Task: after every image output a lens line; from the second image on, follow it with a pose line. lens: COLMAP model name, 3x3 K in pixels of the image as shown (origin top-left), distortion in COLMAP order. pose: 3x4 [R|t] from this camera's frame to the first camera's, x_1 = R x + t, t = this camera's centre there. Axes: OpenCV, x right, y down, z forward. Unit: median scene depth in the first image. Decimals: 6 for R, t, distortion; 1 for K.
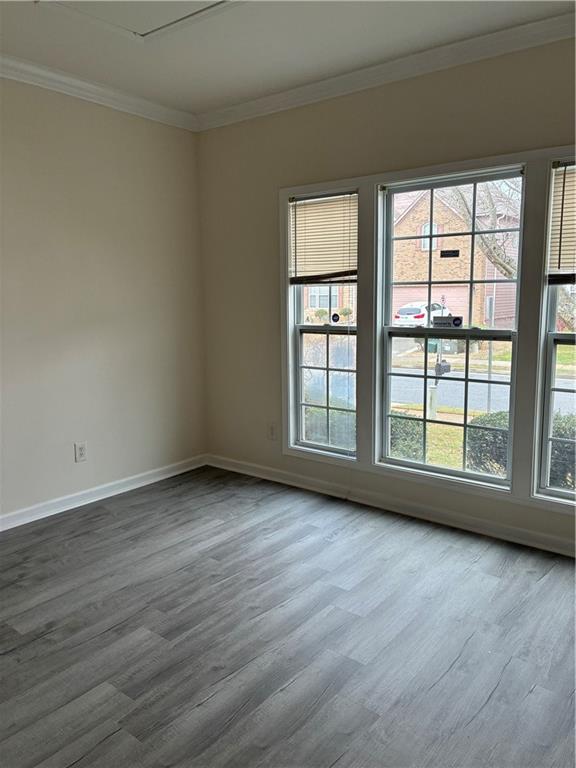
lens RADIAL K [[582.3, 0, 288.0], [0, 582.3, 384.0], [0, 0, 1]] dist [0.065591, -0.093962]
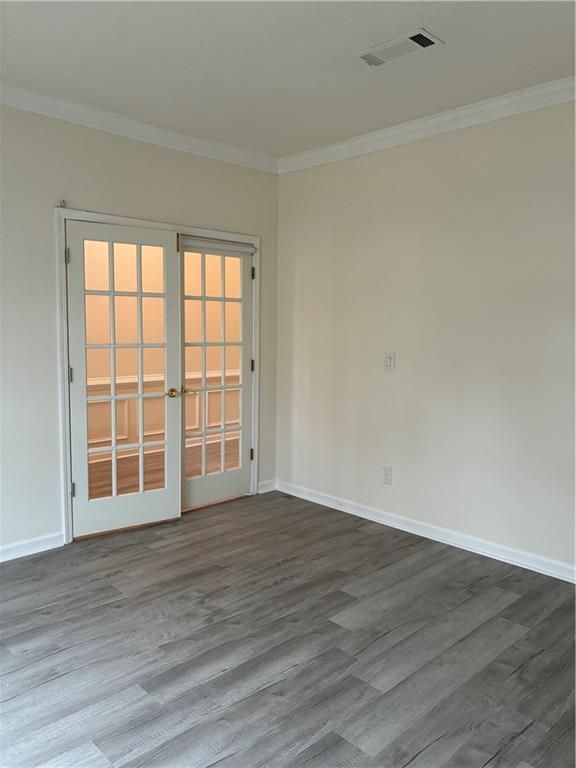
lens RADIAL K [[582.3, 0, 288.0], [0, 582.3, 384.0], [0, 0, 1]] dist [0.065591, -0.093962]
pose [[-0.991209, -0.016206, 0.131310, -0.261879], [0.017841, 0.967033, 0.254024, -0.294729], [-0.131098, 0.254133, -0.958243, 1.850756]]
